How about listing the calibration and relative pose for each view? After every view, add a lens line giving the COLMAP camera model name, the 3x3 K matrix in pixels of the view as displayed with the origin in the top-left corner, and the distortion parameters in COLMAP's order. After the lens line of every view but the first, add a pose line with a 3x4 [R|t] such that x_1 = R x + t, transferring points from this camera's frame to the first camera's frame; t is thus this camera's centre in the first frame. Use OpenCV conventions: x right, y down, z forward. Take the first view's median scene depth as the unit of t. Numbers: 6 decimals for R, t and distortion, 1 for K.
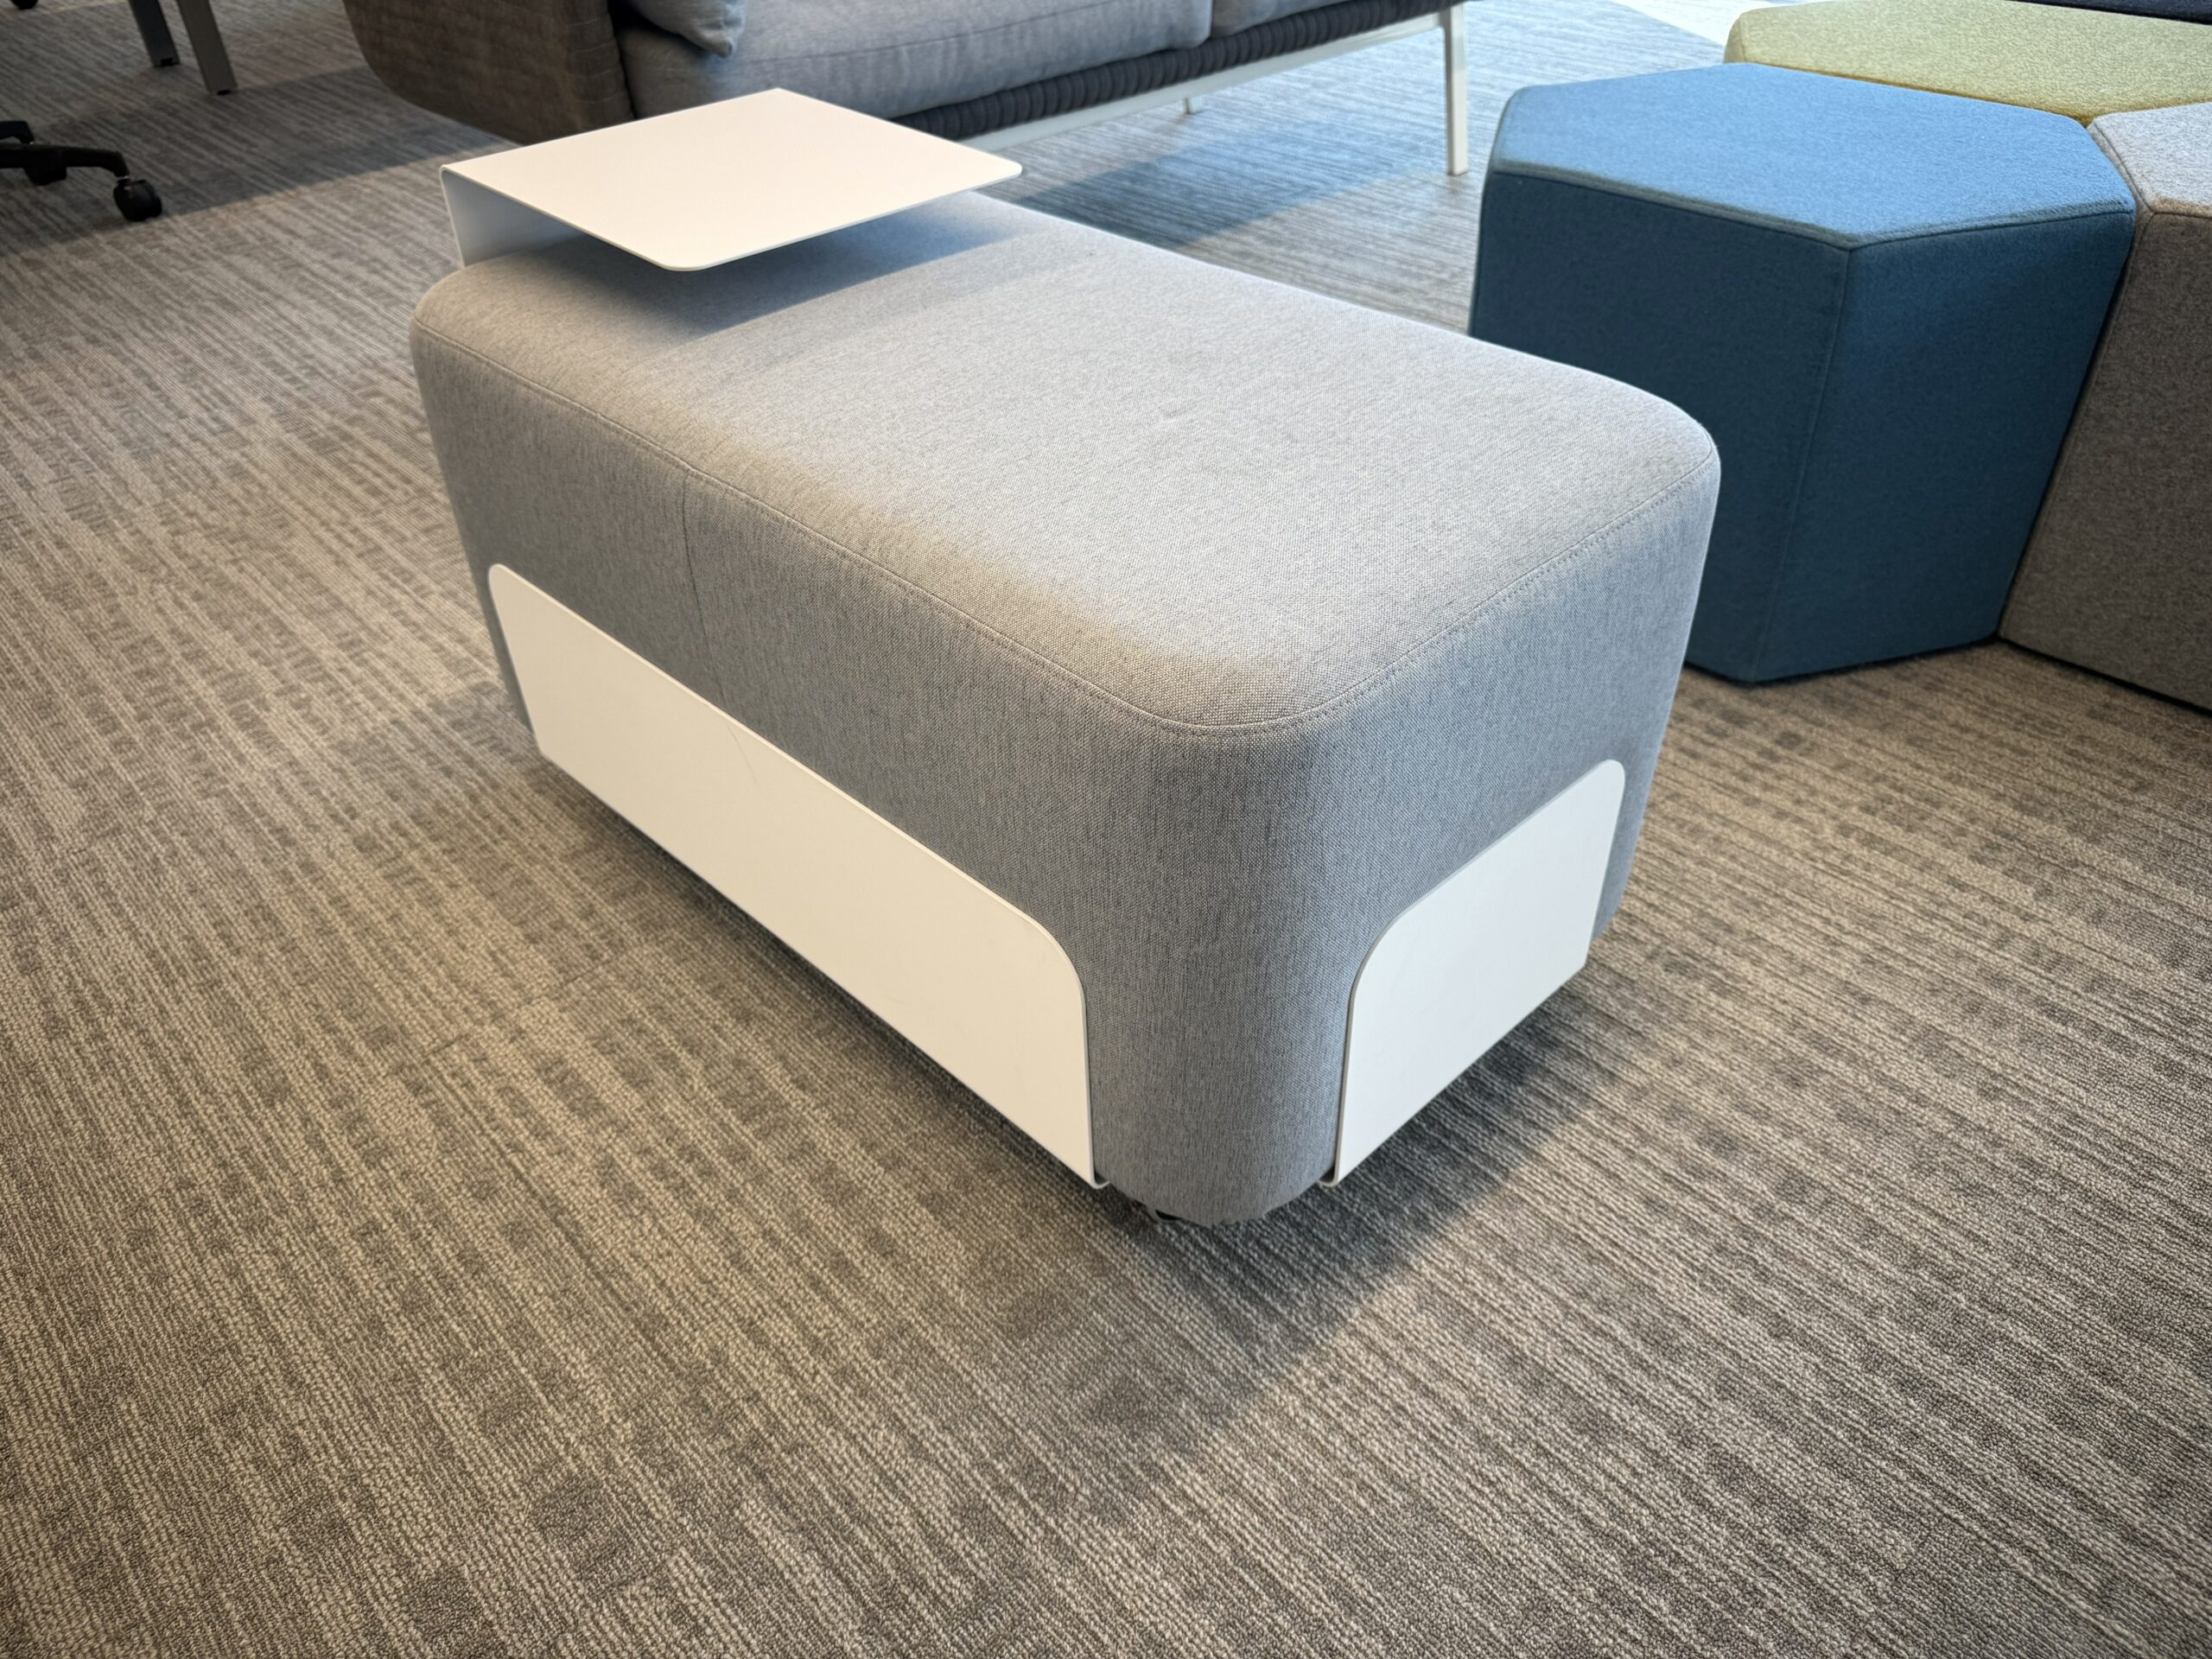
lens RADIAL K [[1600.5, 0, 1094.3], [0, 1600.5, 833.5], [0, 0, 1]] dist [0.053000, -0.060698]
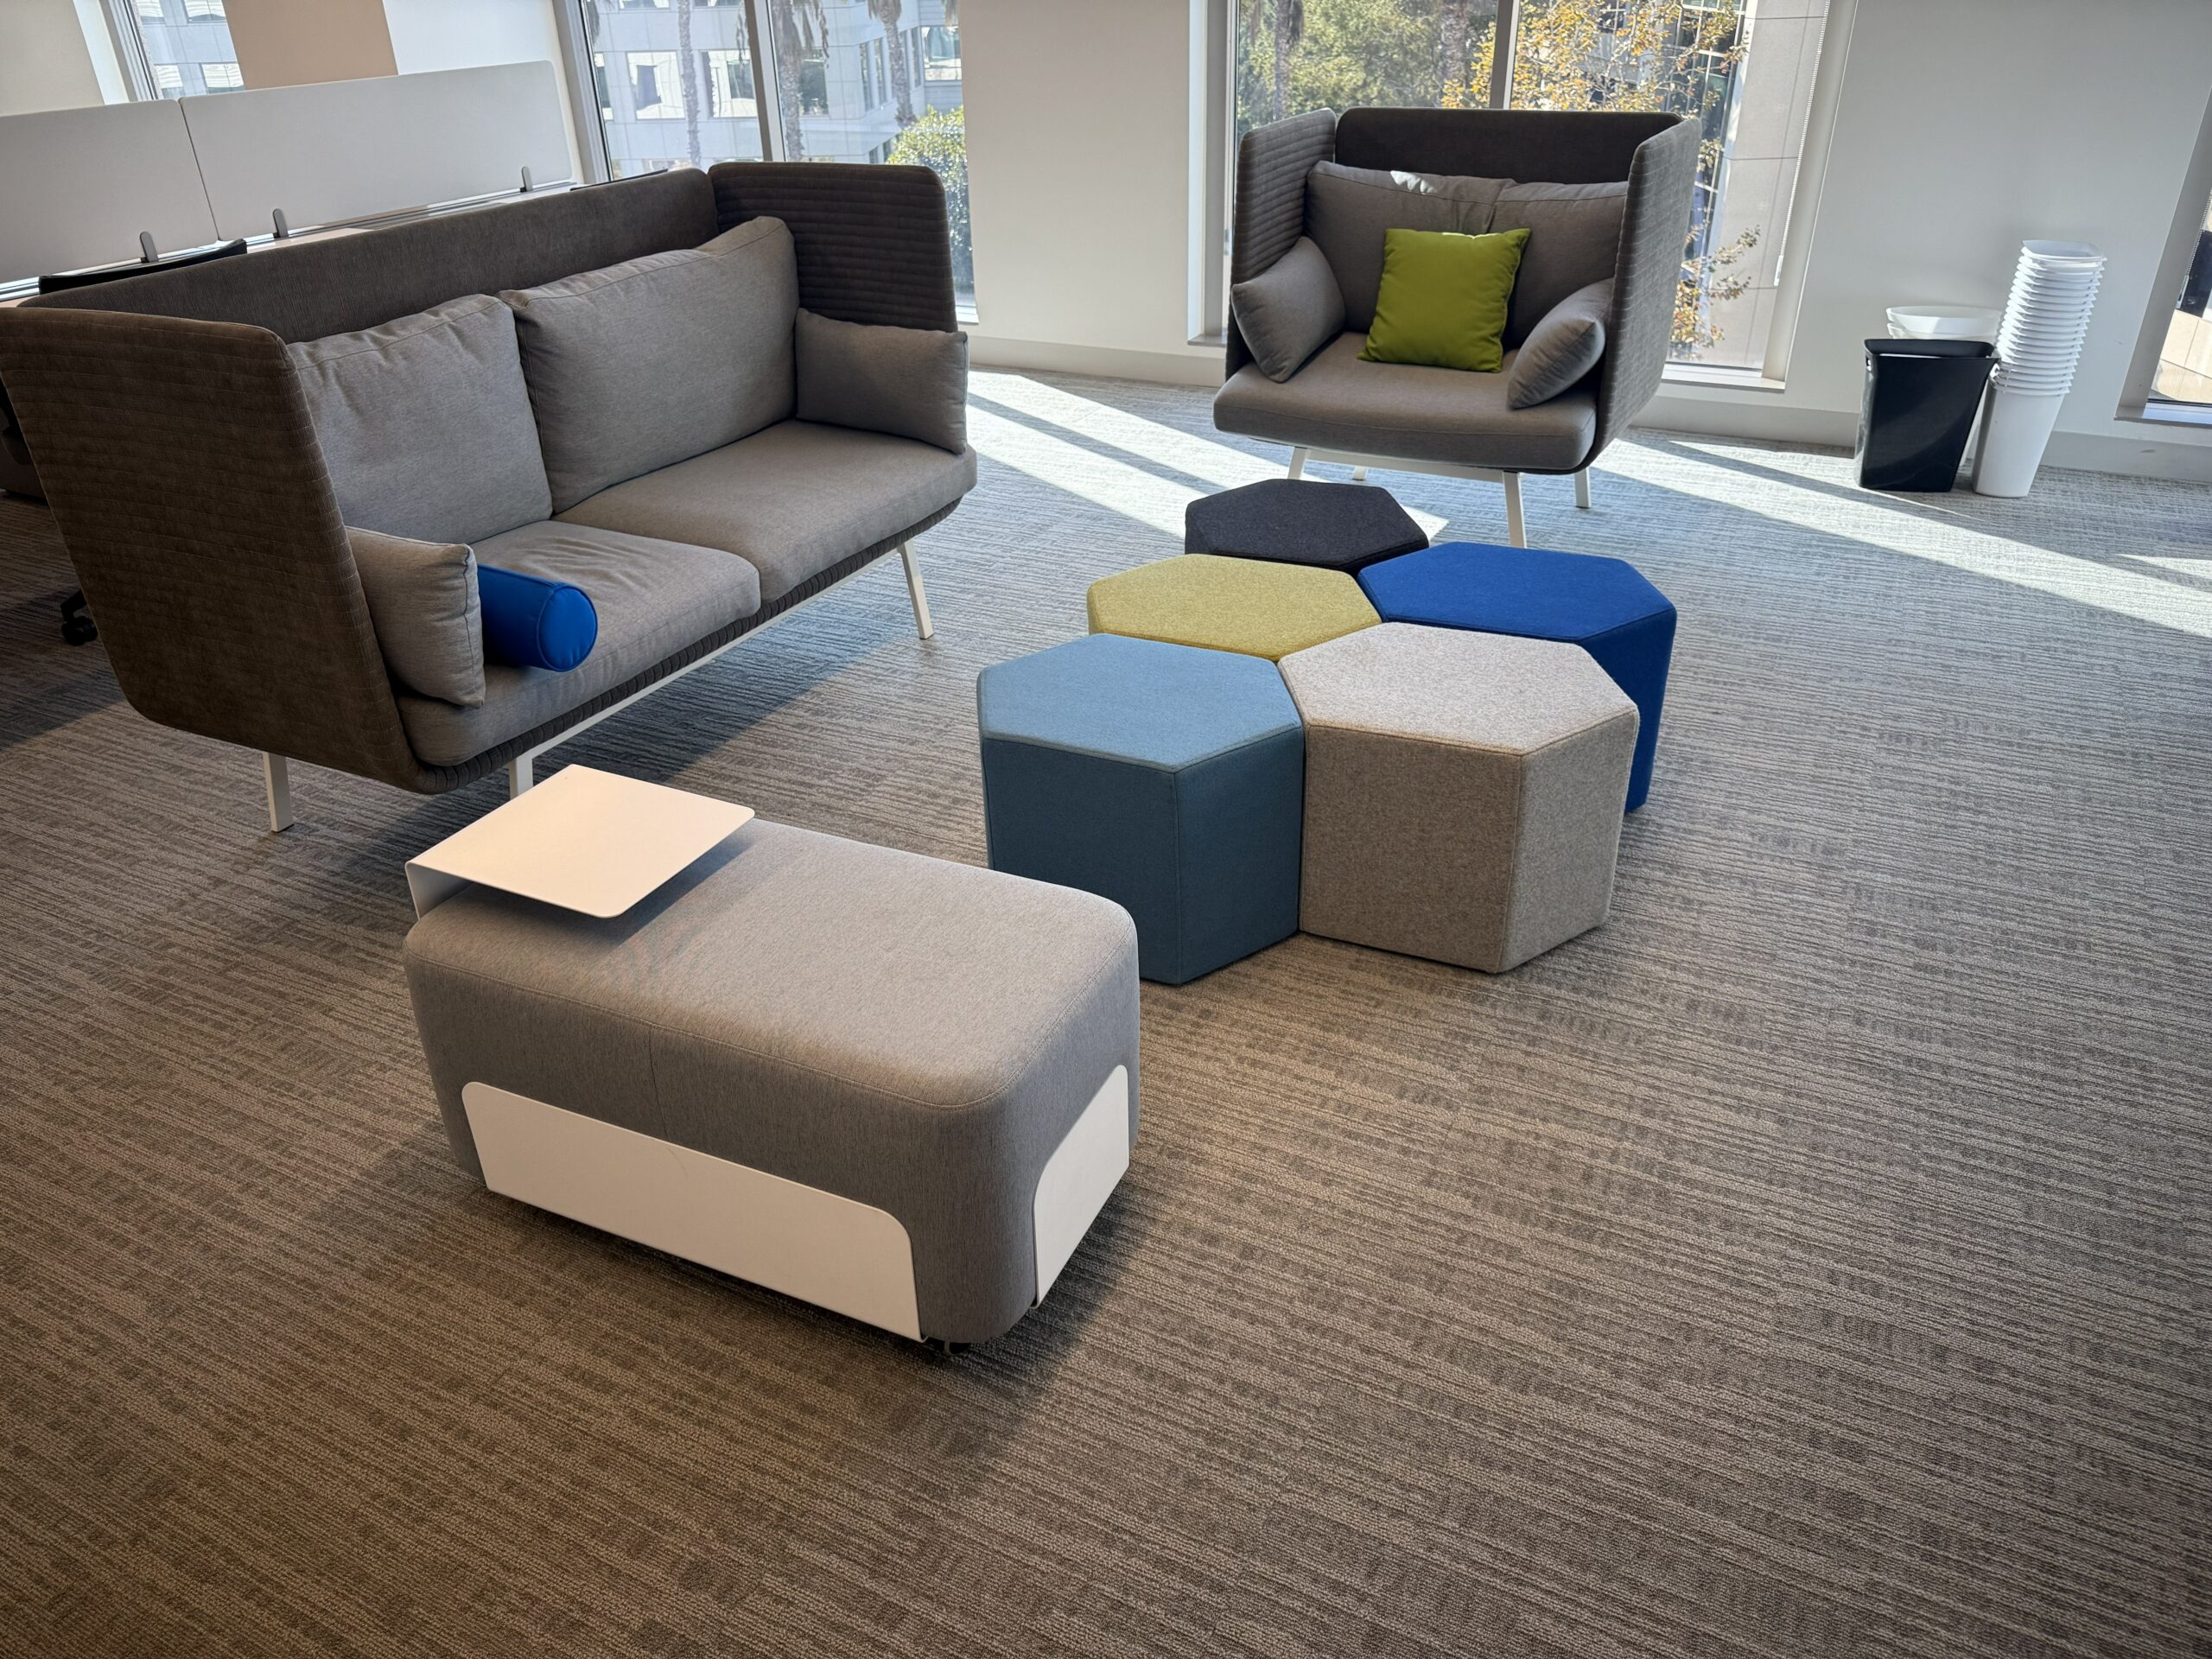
lens RADIAL K [[1600.5, 0, 1102.2], [0, 1600.5, 817.0], [0, 0, 1]] dist [0.053000, -0.060698]
pose [[0.933497, -0.163540, 0.319120, -0.284170], [0.213398, 0.968560, -0.127877, -0.089137], [-0.288174, 0.187472, 0.939047, -0.920086]]
